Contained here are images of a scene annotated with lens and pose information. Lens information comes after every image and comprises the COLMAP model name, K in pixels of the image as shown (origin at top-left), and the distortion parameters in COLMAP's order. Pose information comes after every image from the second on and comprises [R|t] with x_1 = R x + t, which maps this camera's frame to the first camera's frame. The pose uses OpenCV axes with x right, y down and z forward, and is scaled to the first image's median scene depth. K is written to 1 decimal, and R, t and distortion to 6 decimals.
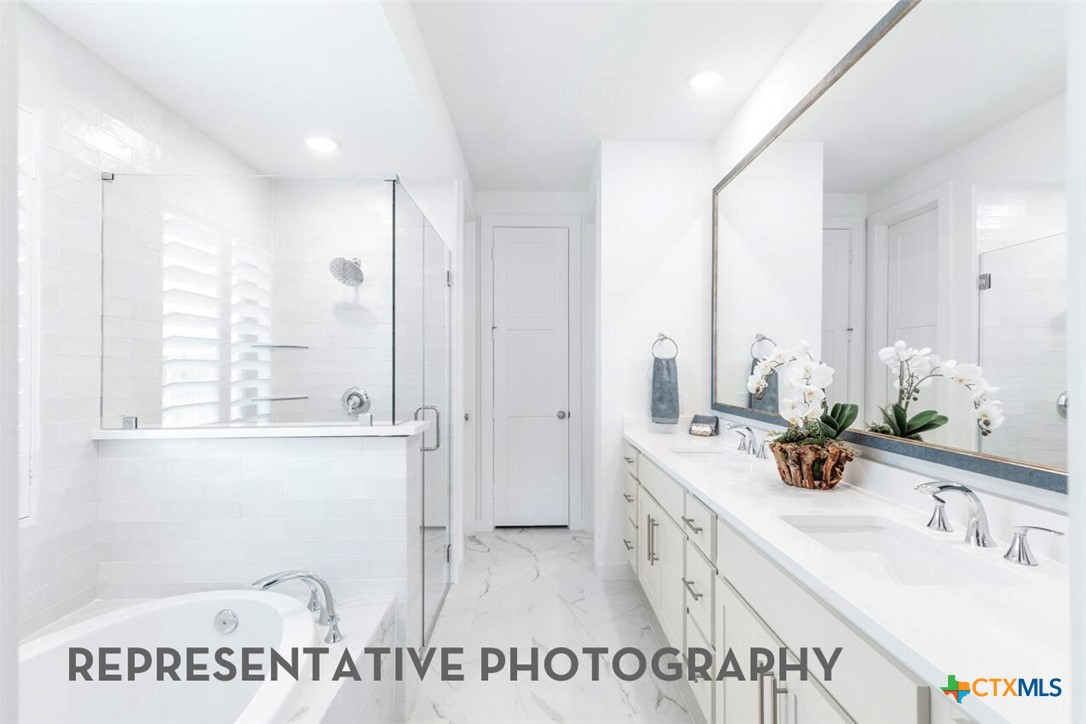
lens RADIAL K [[498.3, 0, 543.0], [0, 498.3, 362.0], [0, 0, 1]] dist [-0.002920, 0.000207]
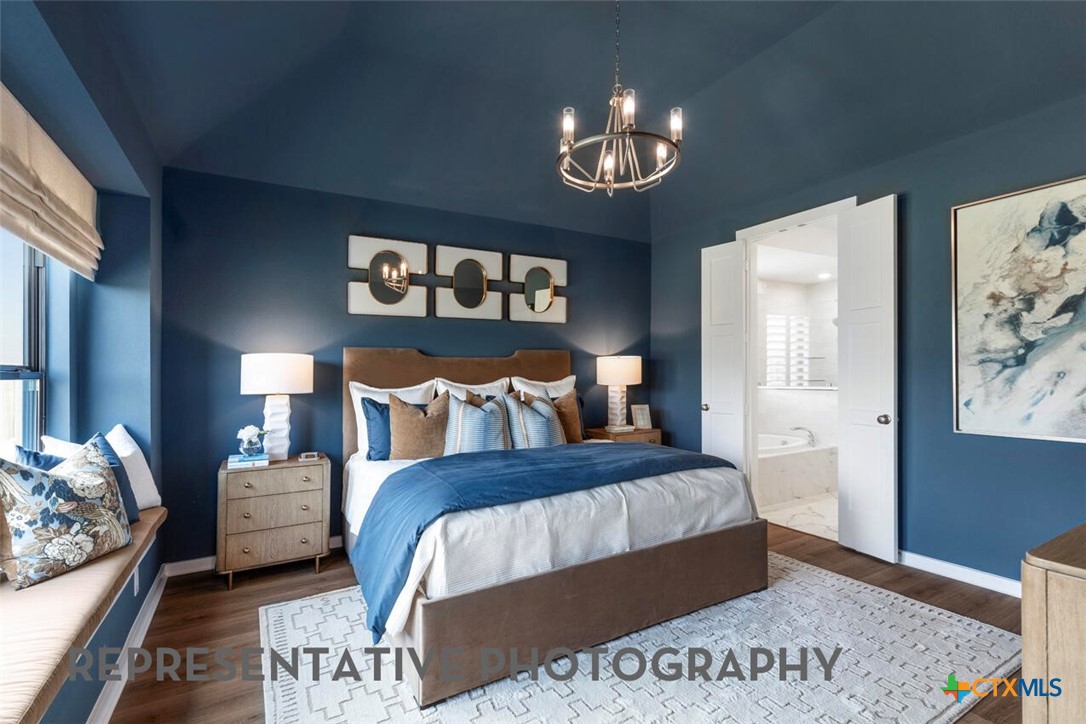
lens RADIAL K [[490.4, 0, 543.0], [0, 490.4, 362.0], [0, 0, 1]] dist [0.000765, 0.000251]
pose [[0.460375, 0.005137, -0.887710, 1.024270], [0.006095, 0.999941, 0.008948, -0.045733], [0.887704, -0.009530, 0.460317, -1.292298]]
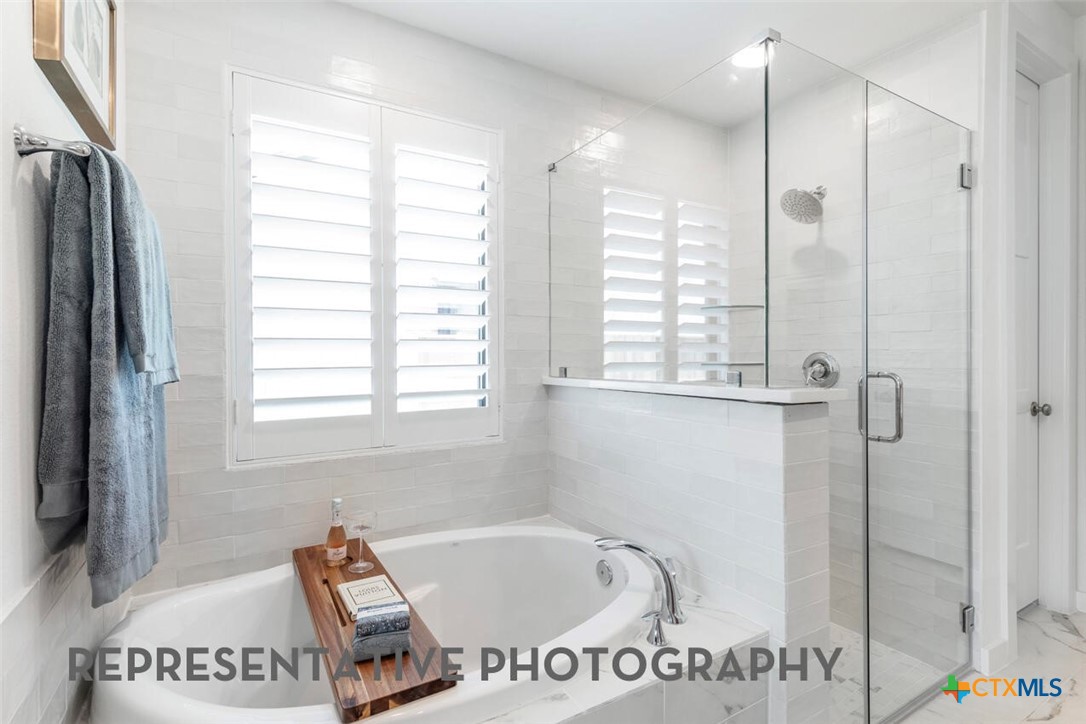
lens RADIAL K [[503.3, 0, 548.3], [0, 503.3, 355.2], [0, 0, 1]] dist [0.012554, -0.000265]
pose [[0.482345, -0.001114, -0.875981, 0.132935], [0.013211, 0.999895, 0.006003, 0.051954], [0.875882, -0.014468, 0.482309, 0.278538]]
